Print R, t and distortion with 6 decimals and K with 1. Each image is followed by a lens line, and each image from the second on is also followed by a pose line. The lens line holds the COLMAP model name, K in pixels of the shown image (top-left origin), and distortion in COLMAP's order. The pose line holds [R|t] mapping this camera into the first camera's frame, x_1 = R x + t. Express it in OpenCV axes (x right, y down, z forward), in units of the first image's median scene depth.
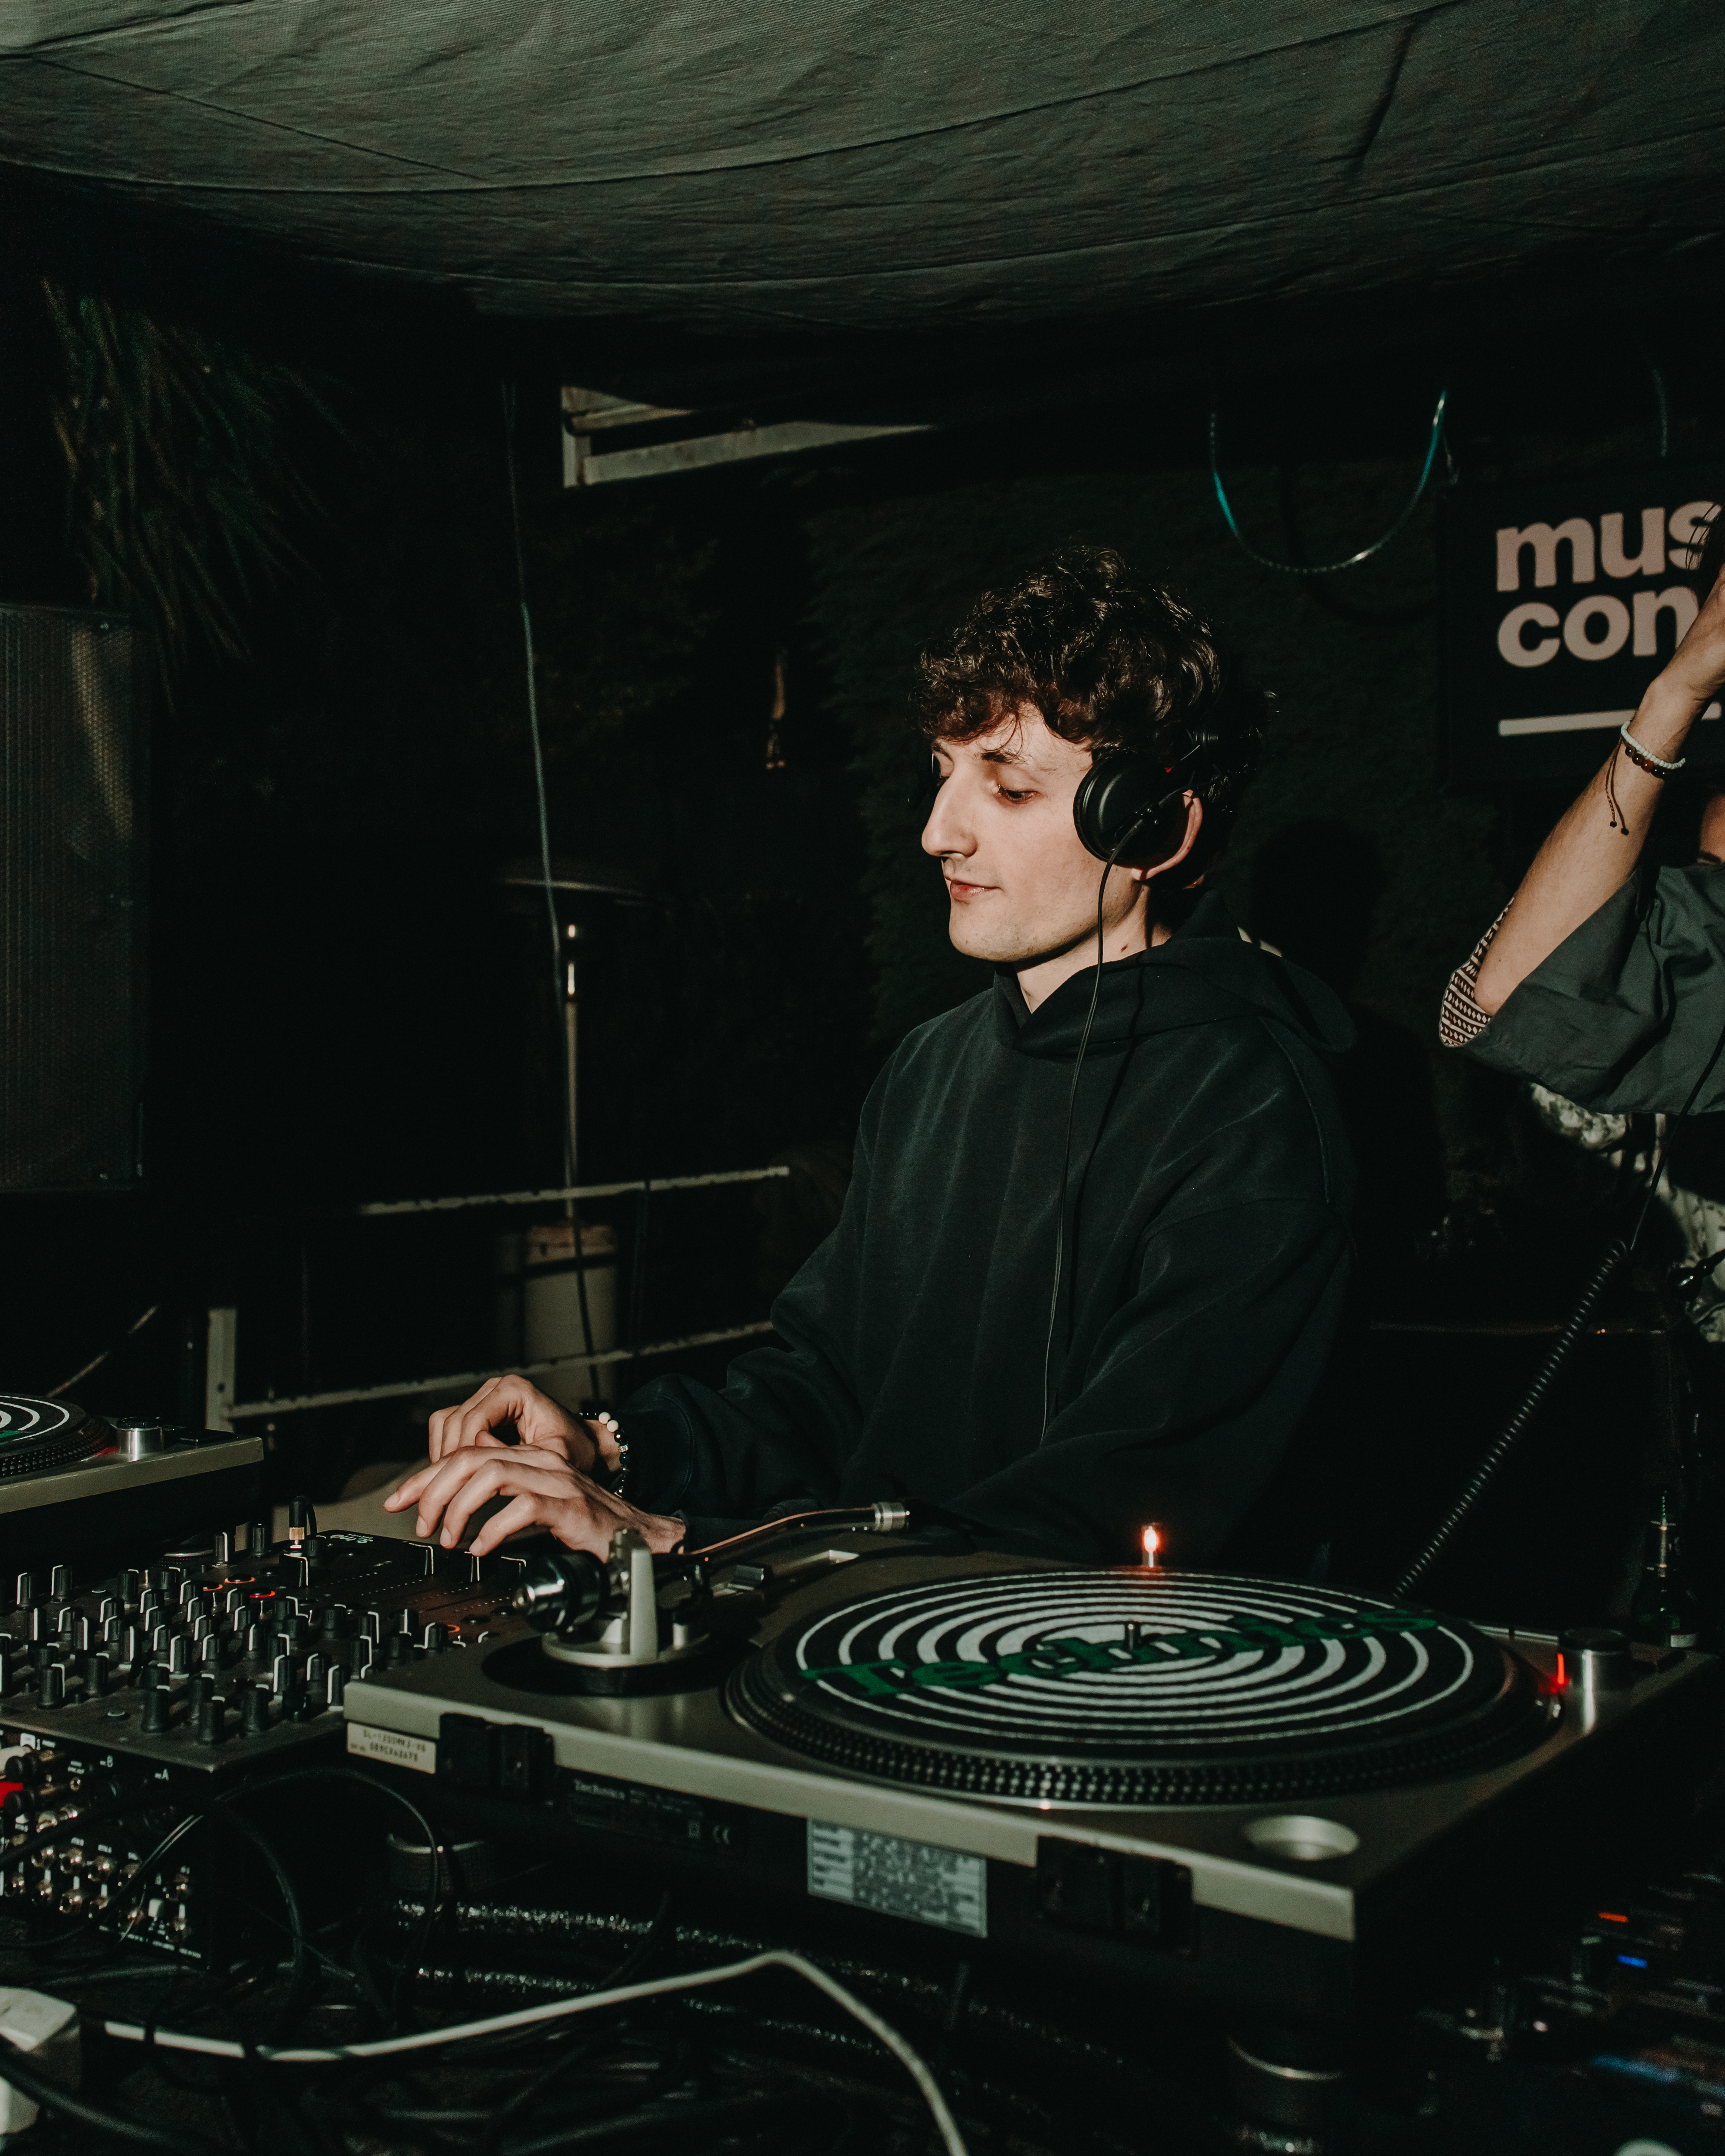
lens RADIAL K [[2581.0, 0, 832.9], [0, 2581.0, 1054.9], [0, 0, 1]] dist [0.089002, -0.024304]
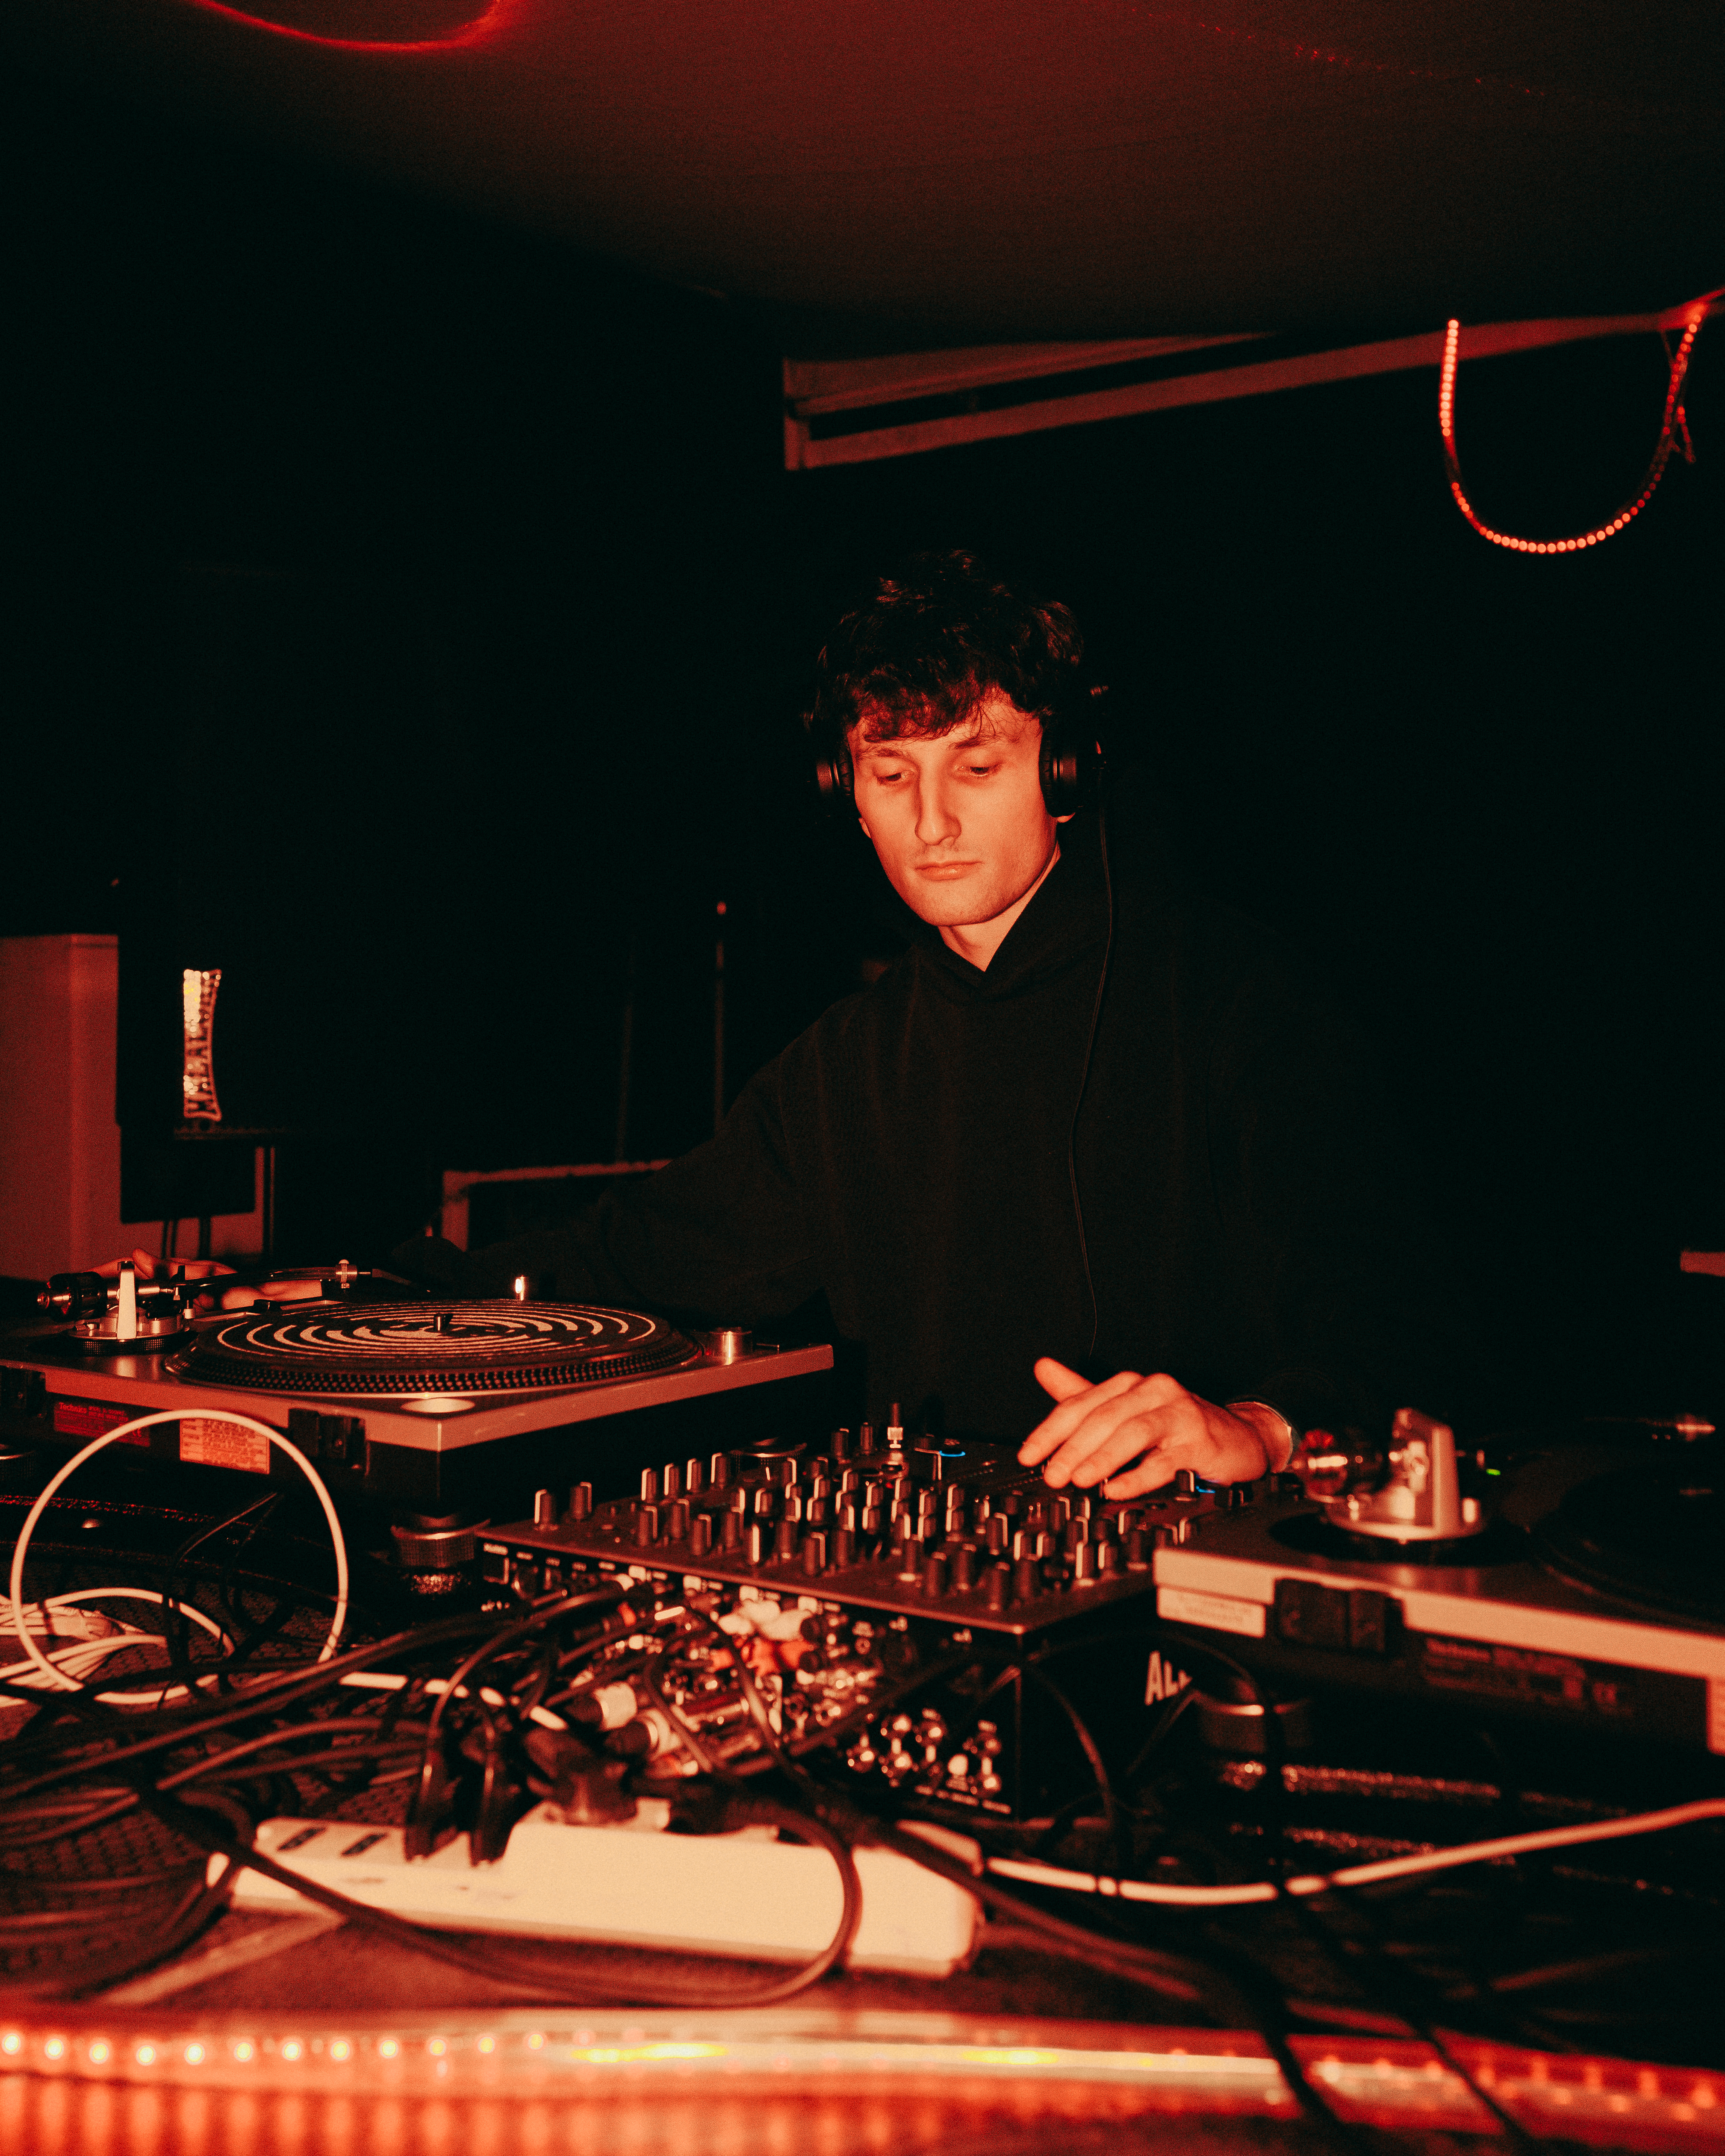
lens RADIAL K [[2519.8, 0, 858.2], [0, 2519.8, 1002.3], [0, 0, 1]] dist [0.112357, -0.040417]
pose [[0.999702, 0.004463, -0.024006, -0.265469], [-0.004791, 0.999895, -0.013654, 0.033178], [0.023942, 0.013765, 0.999619, -0.025509]]
